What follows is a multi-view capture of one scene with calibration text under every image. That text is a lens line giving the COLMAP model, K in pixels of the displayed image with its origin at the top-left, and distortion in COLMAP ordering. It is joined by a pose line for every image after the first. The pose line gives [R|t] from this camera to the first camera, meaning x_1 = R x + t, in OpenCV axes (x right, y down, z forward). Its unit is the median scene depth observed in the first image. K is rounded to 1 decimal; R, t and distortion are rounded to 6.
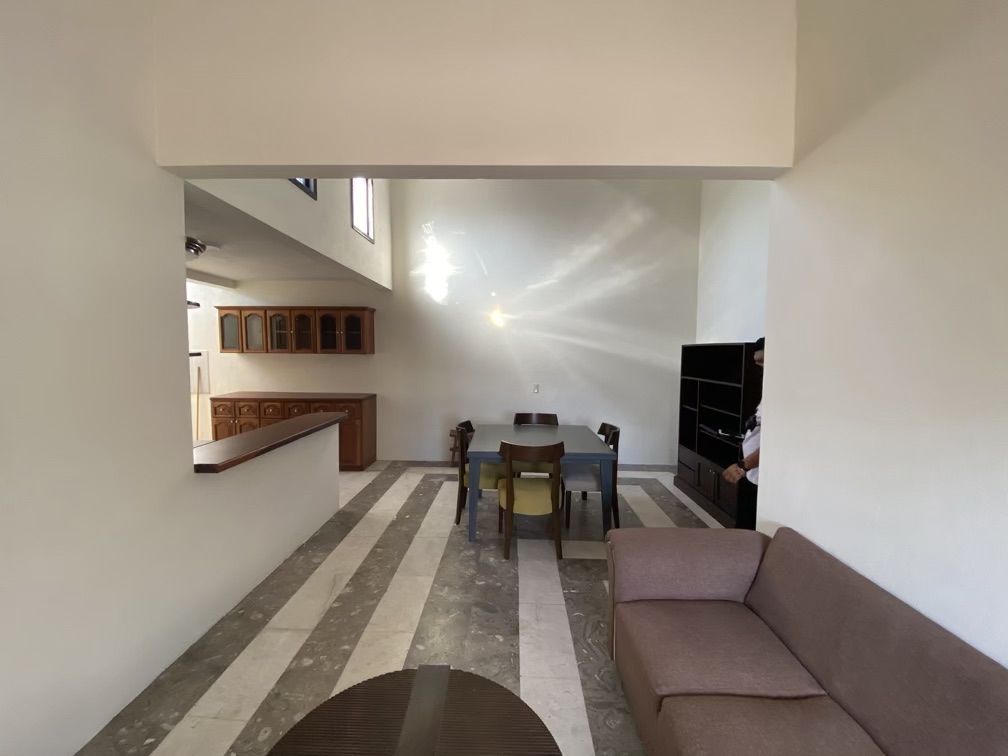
lens RADIAL K [[405.2, 0, 501.8], [0, 405.2, 377.3], [0, 0, 1]] dist [0.040804, -0.026849]
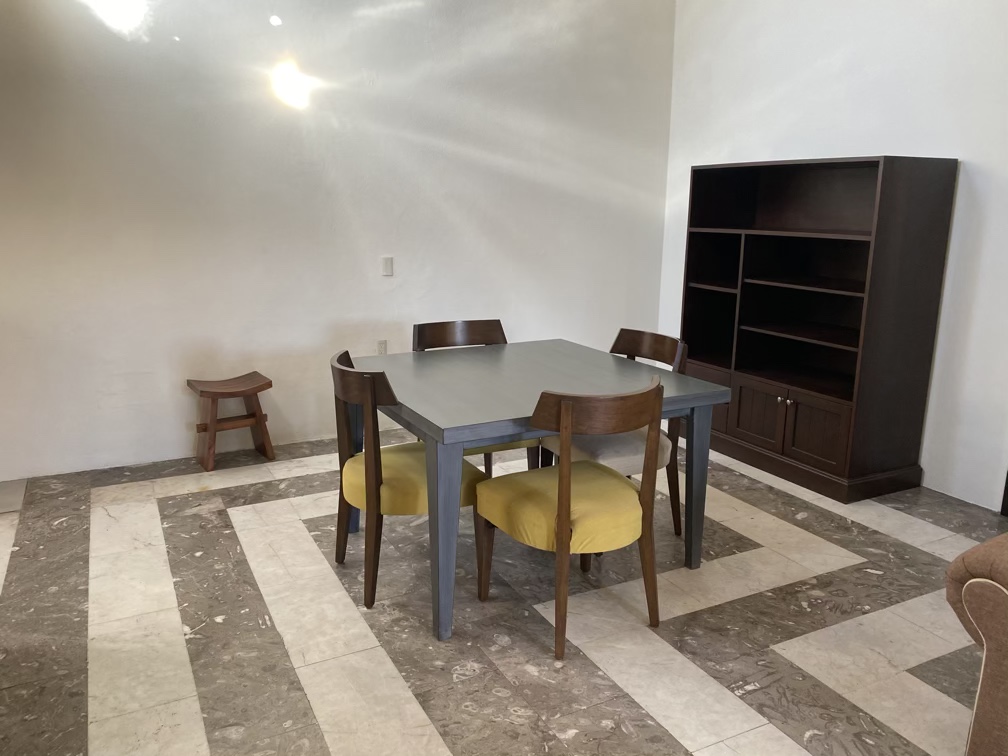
lens RADIAL K [[773.6, 0, 497.9], [0, 773.6, 383.1], [0, 0, 1]] dist [0.102262, -0.175449]
pose [[0.873852, -0.111842, 0.473154, -0.314891], [0.027928, 0.983122, 0.180807, 0.006164], [-0.485390, -0.144784, 0.862226, 0.281743]]
